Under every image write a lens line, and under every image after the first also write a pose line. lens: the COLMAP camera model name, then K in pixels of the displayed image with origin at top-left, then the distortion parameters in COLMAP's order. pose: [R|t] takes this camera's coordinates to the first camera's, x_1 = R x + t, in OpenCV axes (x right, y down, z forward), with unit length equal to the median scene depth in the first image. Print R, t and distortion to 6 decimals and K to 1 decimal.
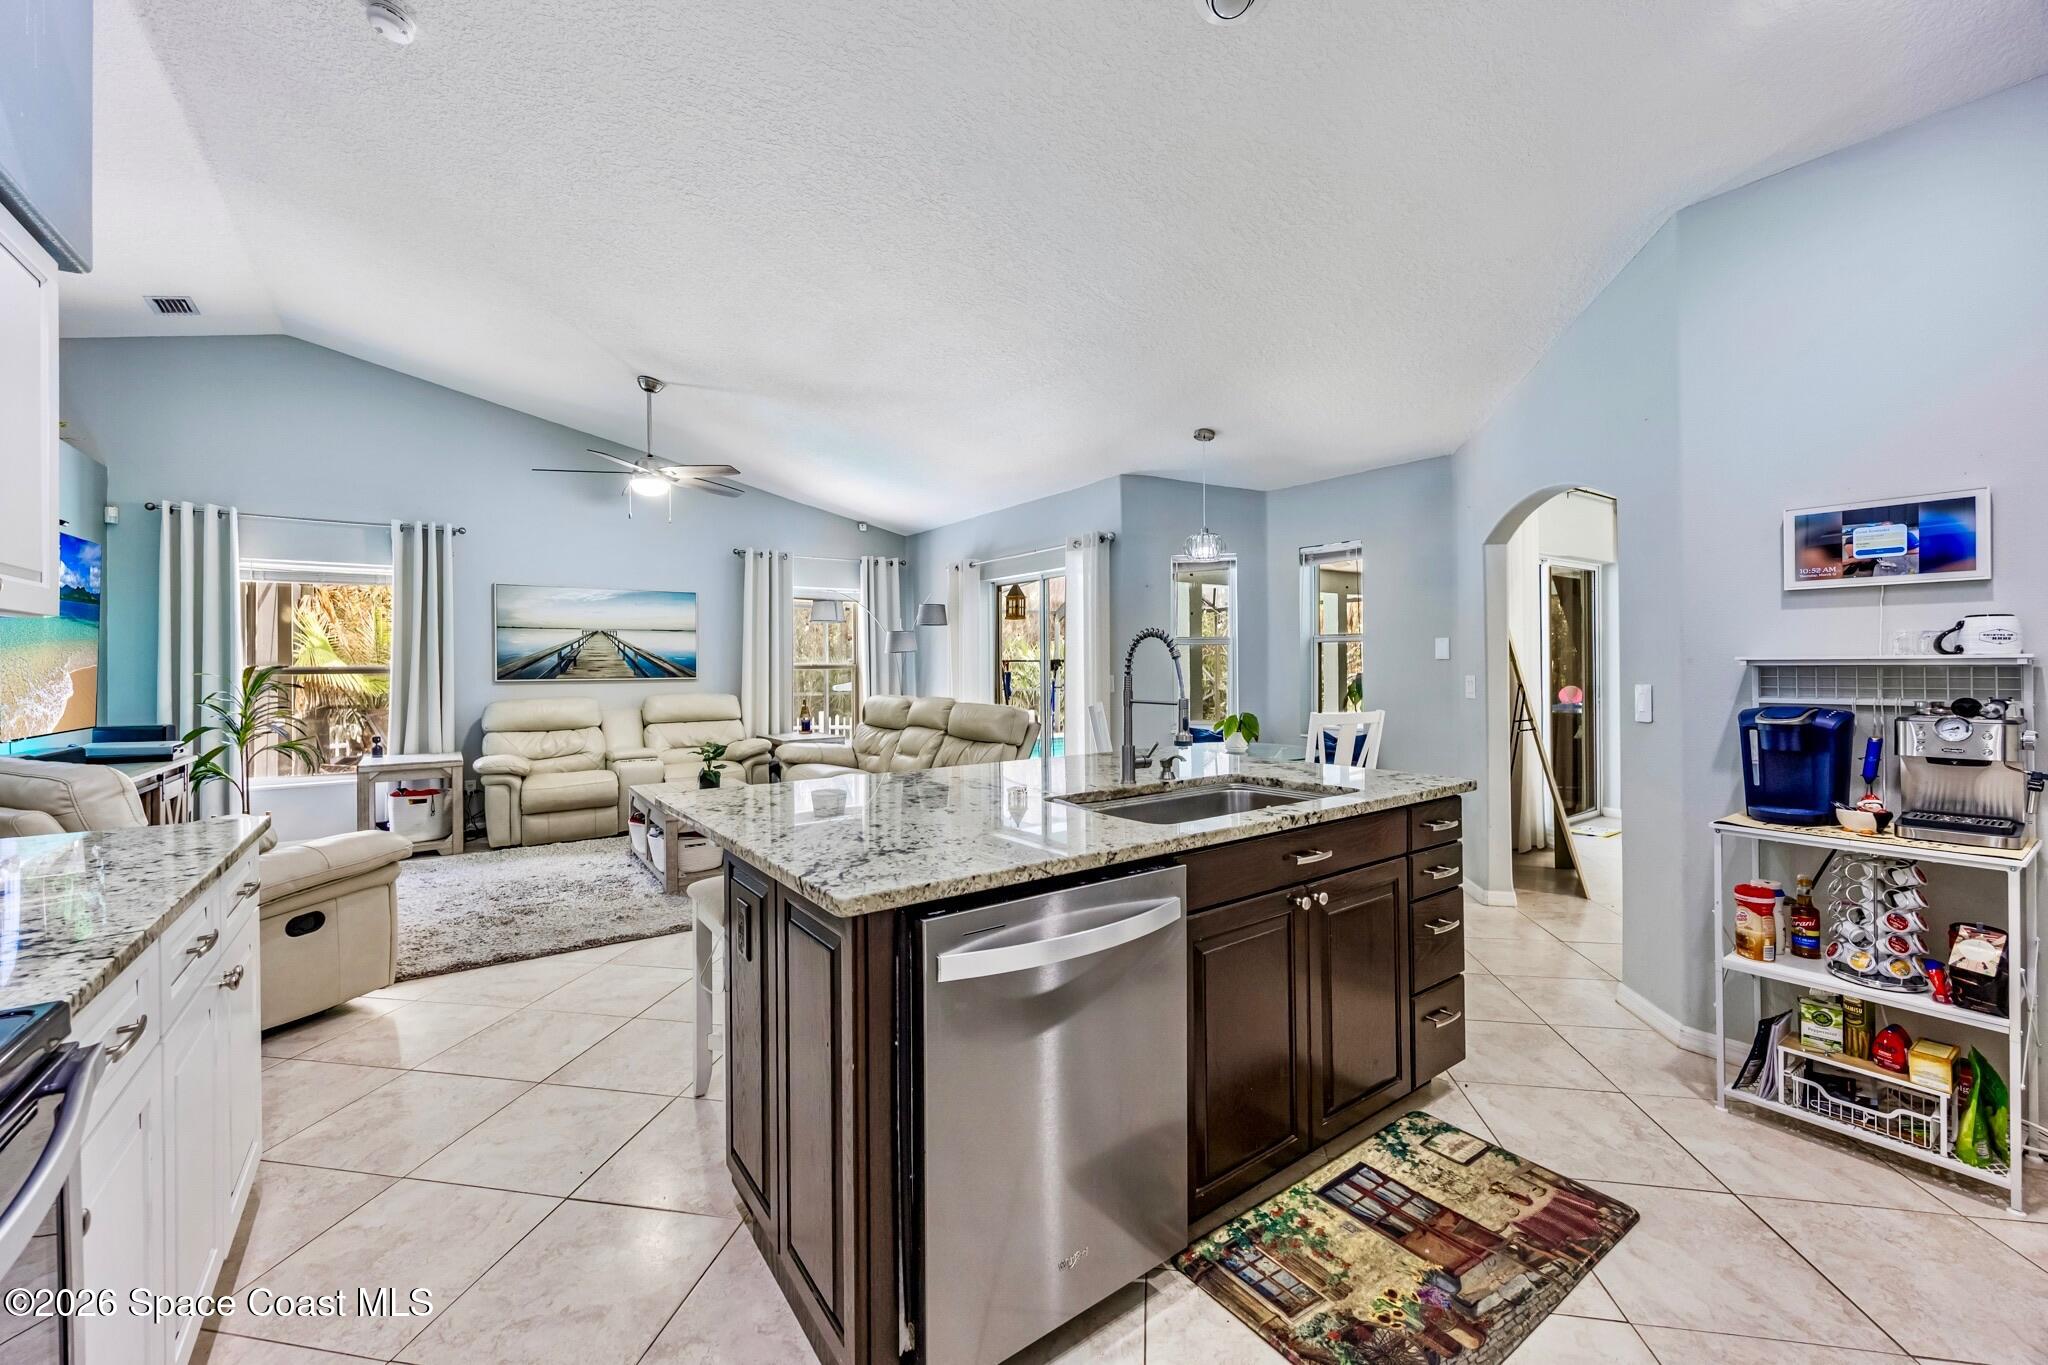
lens RADIAL K [[833.7, 0, 1017.9], [0, 833.7, 665.8], [0, 0, 1]] dist [0.012066, -0.000133]
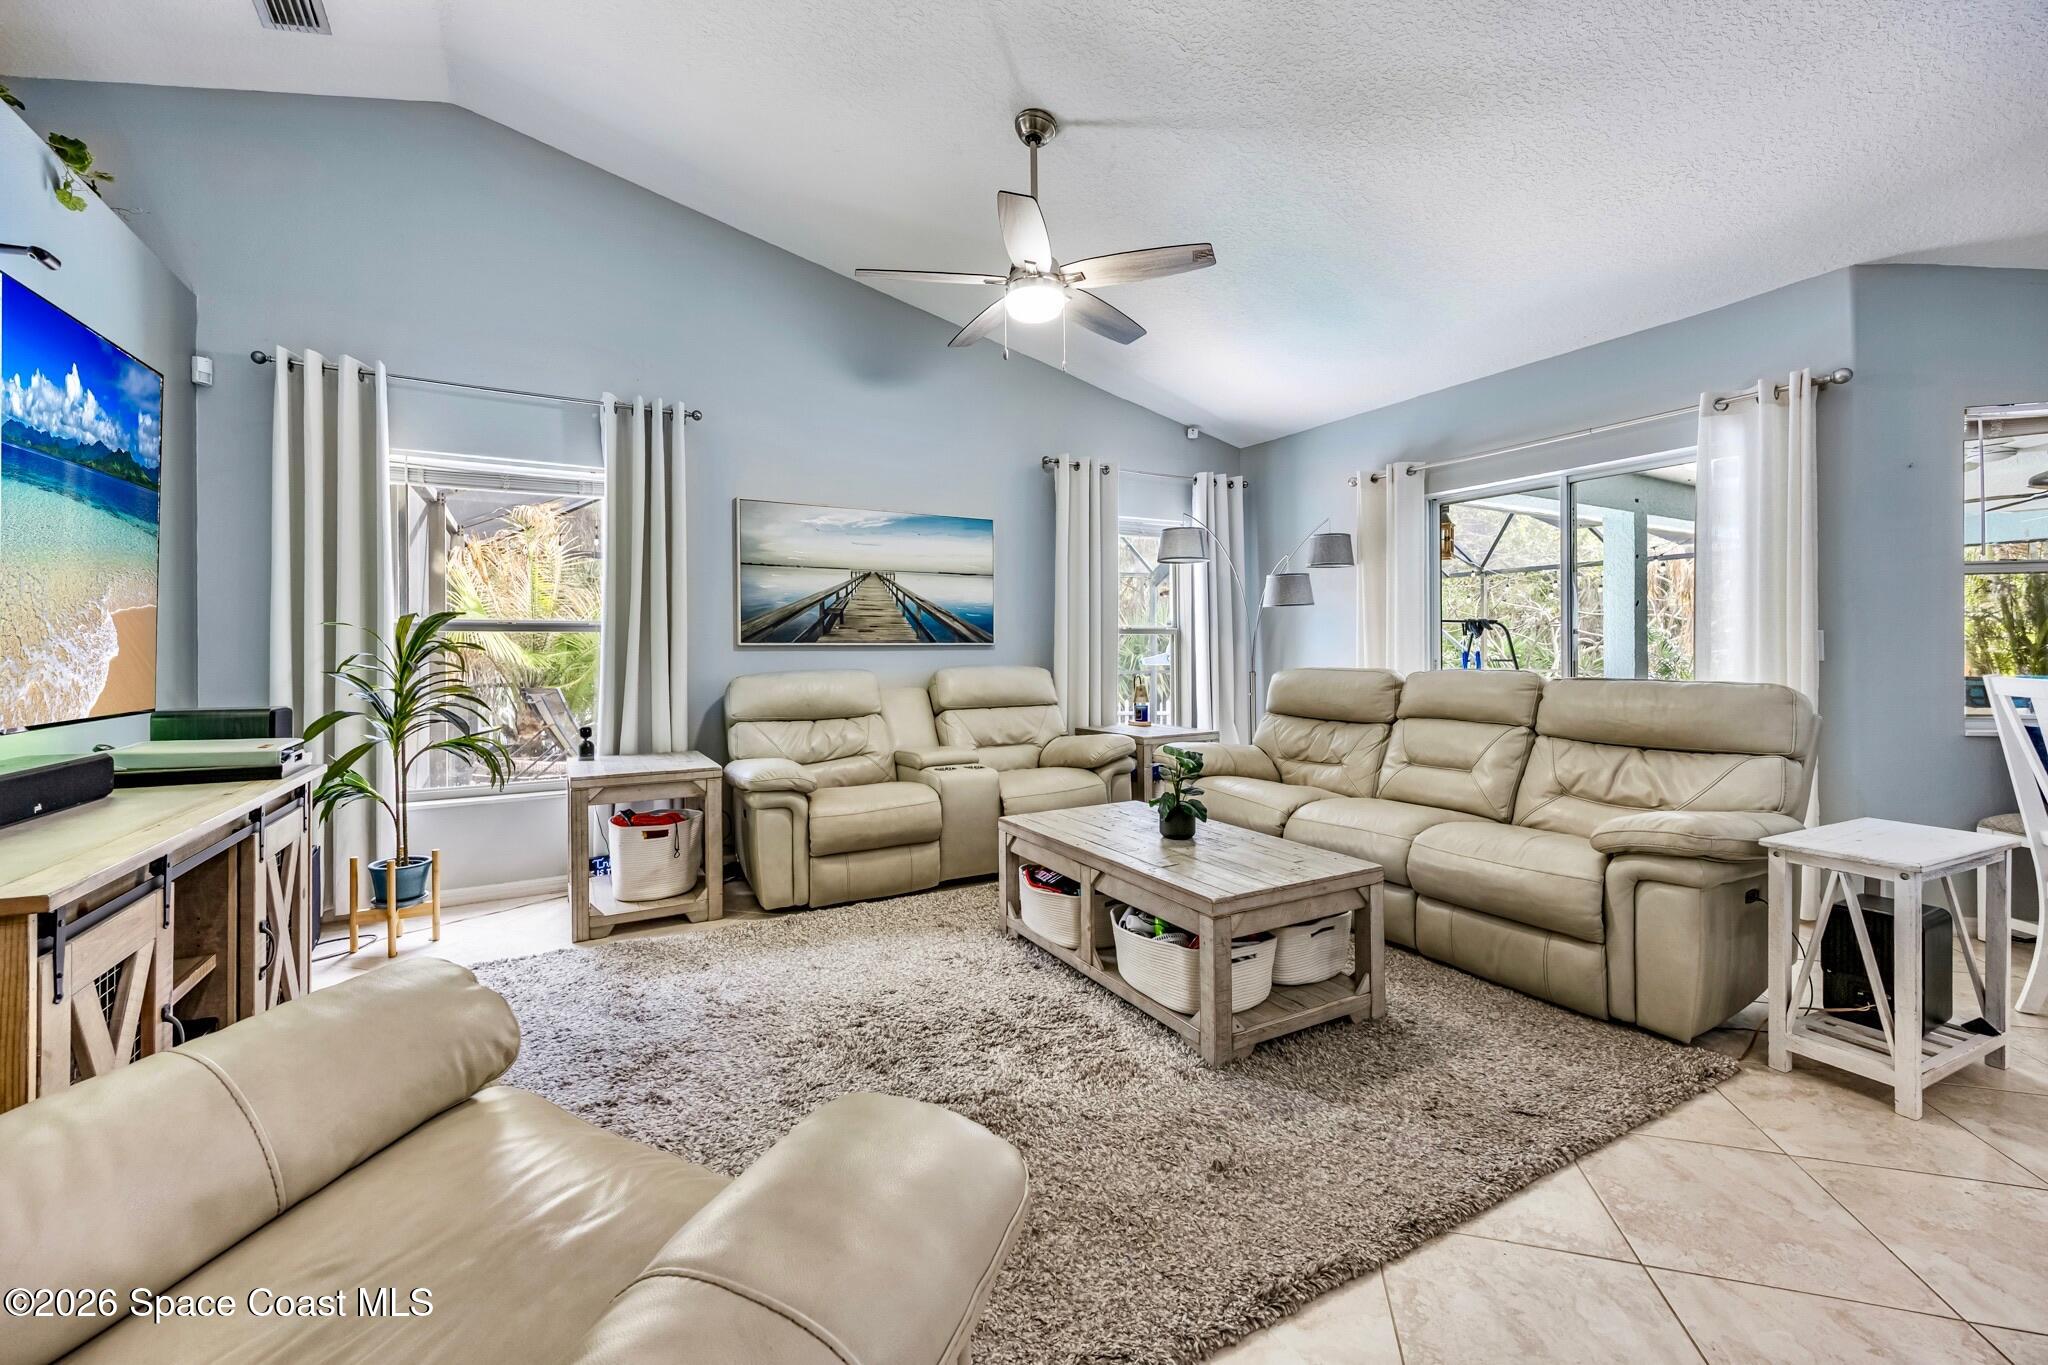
lens RADIAL K [[833.7, 0, 1014.7], [0, 833.7, 652.8], [0, 0, 1]] dist [0.012066, -0.000133]
pose [[0.995506, 0.000941, -0.094689, -0.380034], [-0.000576, 0.999992, 0.003881, 0.024561], [0.094692, -0.003809, 0.995499, 0.398236]]
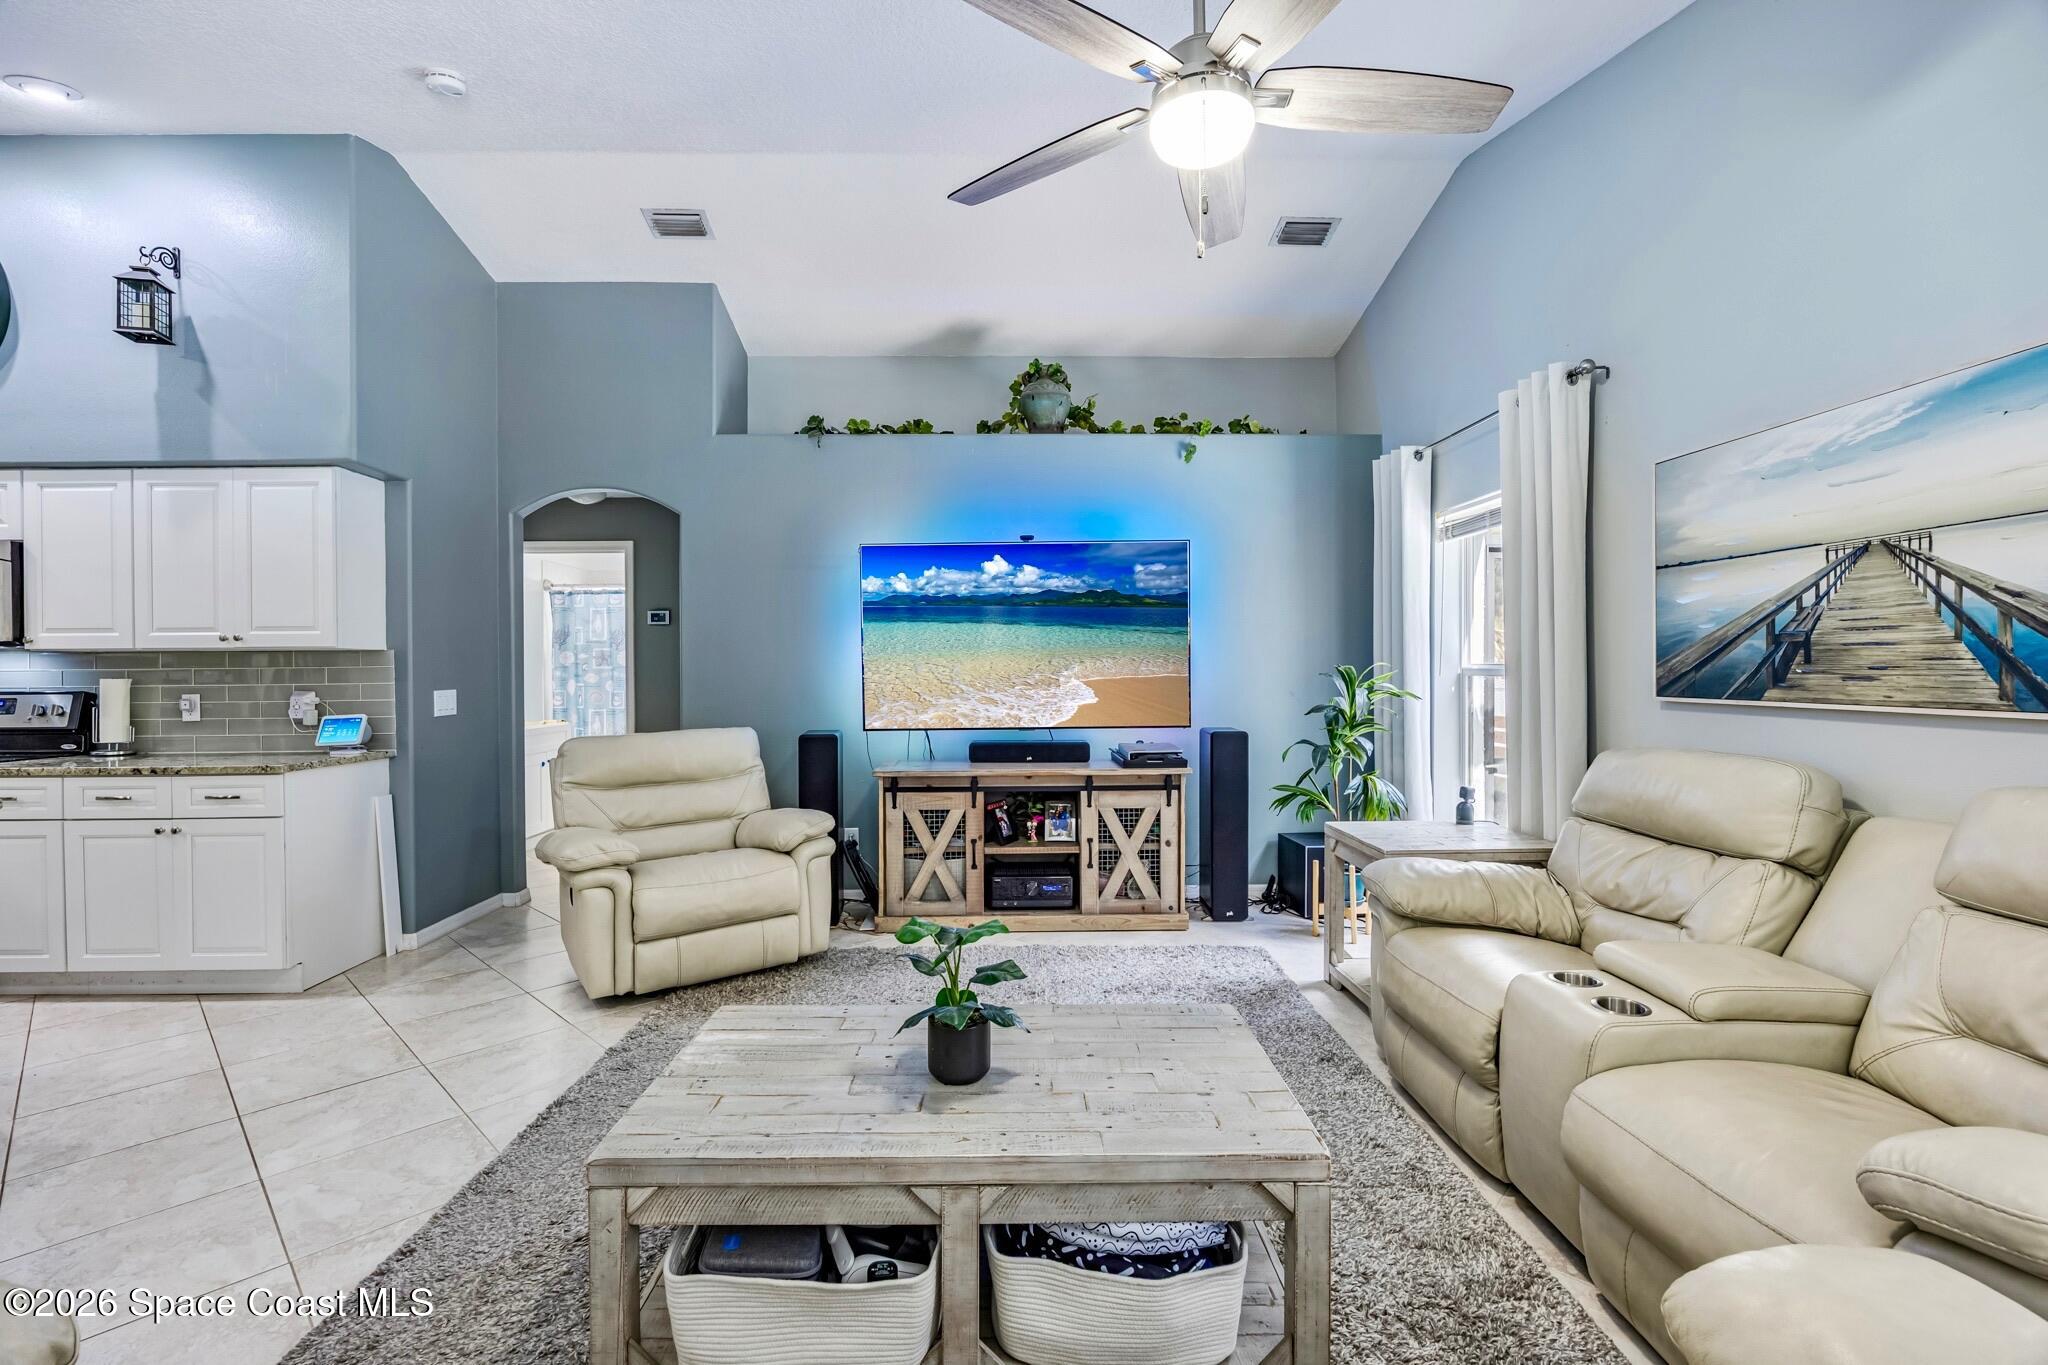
lens RADIAL K [[889.7, 0, 1017.0], [0, 889.7, 674.3], [0, 0, 1]] dist [-0.004695, -0.000406]
pose [[-0.558863, 0.014692, -0.829130, -0.092862], [0.009225, 0.999891, 0.011500, -0.002323], [0.829209, -0.001221, -0.558938, 1.092517]]
